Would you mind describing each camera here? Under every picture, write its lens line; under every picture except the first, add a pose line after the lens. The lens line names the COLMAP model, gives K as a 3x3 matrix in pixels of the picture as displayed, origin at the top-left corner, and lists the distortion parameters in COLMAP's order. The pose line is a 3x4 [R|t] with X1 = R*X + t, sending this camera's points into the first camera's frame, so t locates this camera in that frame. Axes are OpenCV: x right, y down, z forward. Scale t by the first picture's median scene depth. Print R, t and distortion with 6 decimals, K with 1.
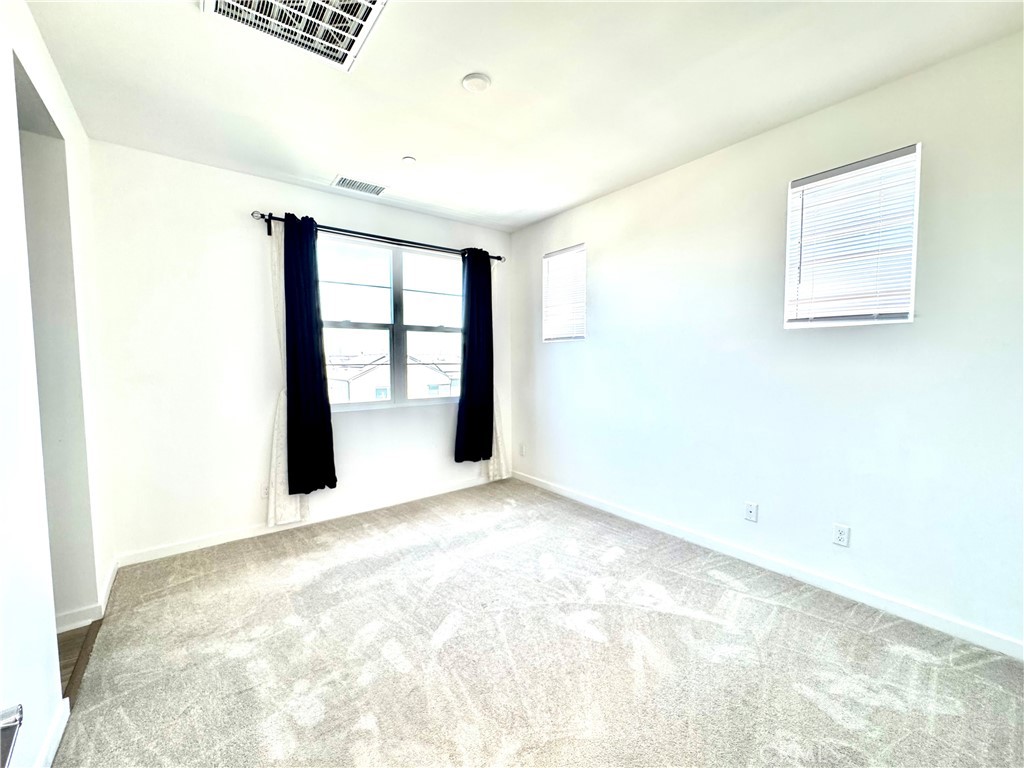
lens RADIAL K [[412.1, 0, 512.0], [0, 412.1, 384.0], [0, 0, 1]] dist [0.000230, 0.000483]
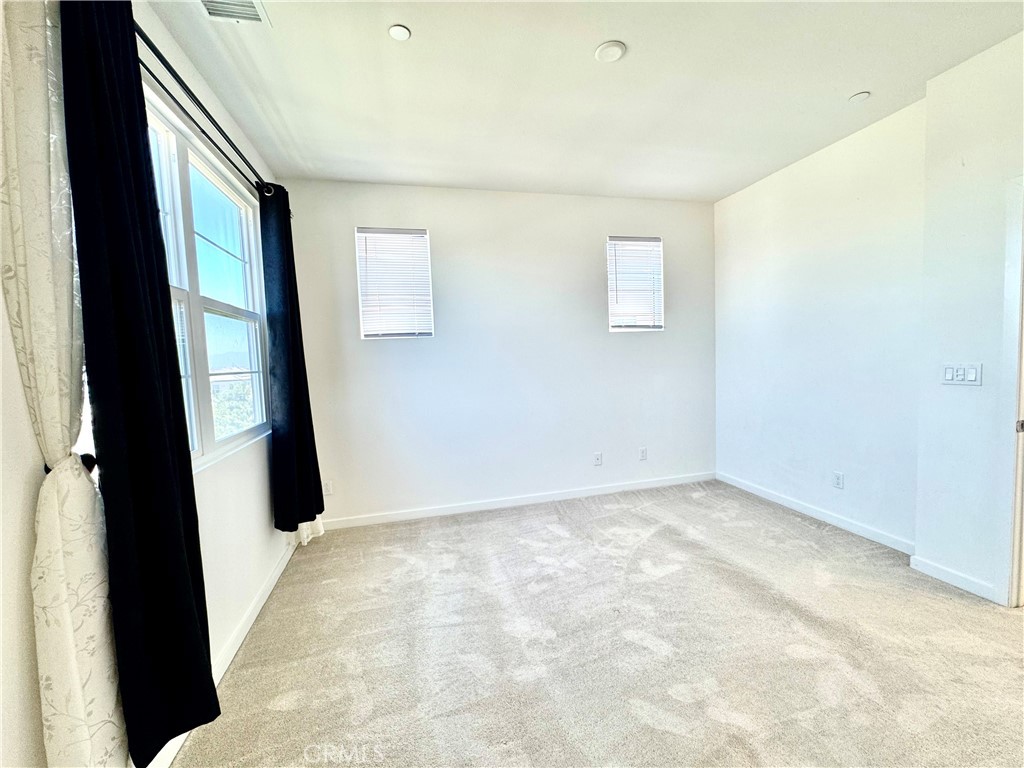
lens RADIAL K [[411.6, 0, 512.0], [0, 411.6, 384.0], [0, 0, 1]] dist [-0.002379, -0.000001]
pose [[0.407735, -0.075010, 0.910014, -0.840335], [0.091930, 0.994928, 0.040820, -0.035655], [-0.908461, 0.067013, 0.412563, 0.678922]]
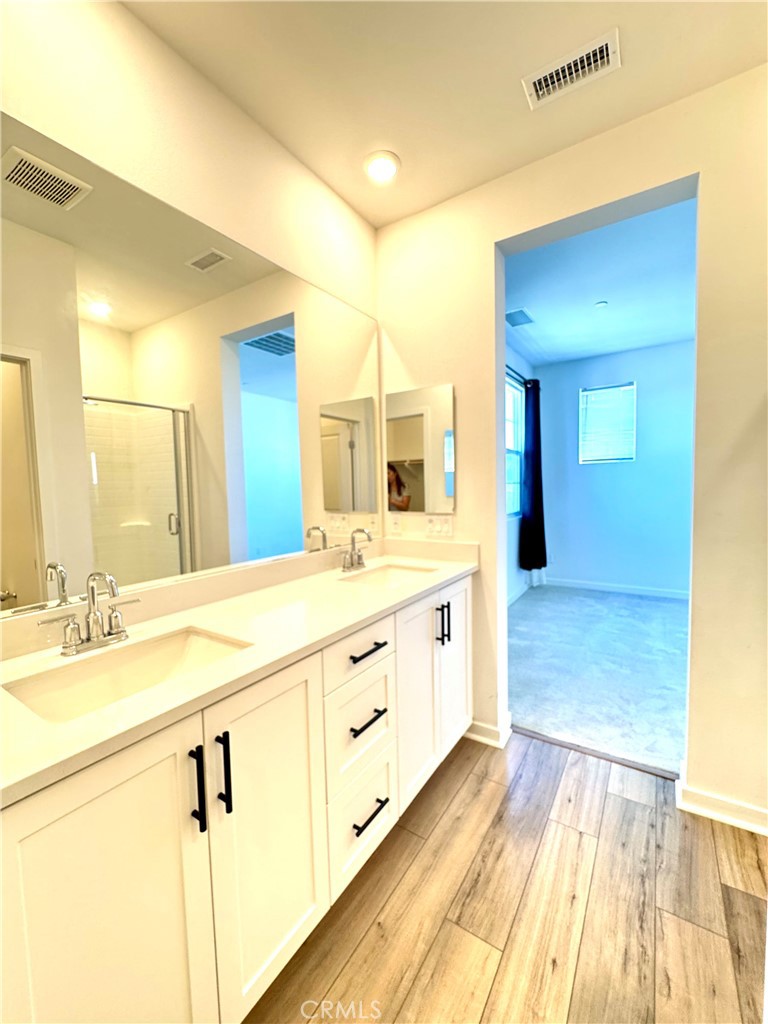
lens RADIAL K [[411.6, 0, 391.1], [0, 411.6, 514.4], [0, 0, 1]] dist [-0.002379, -0.000001]
pose [[0.947096, -0.039073, 0.318563, -1.299320], [0.039222, 0.999213, 0.005948, 0.024371], [-0.318544, 0.006861, 0.947883, 0.097064]]
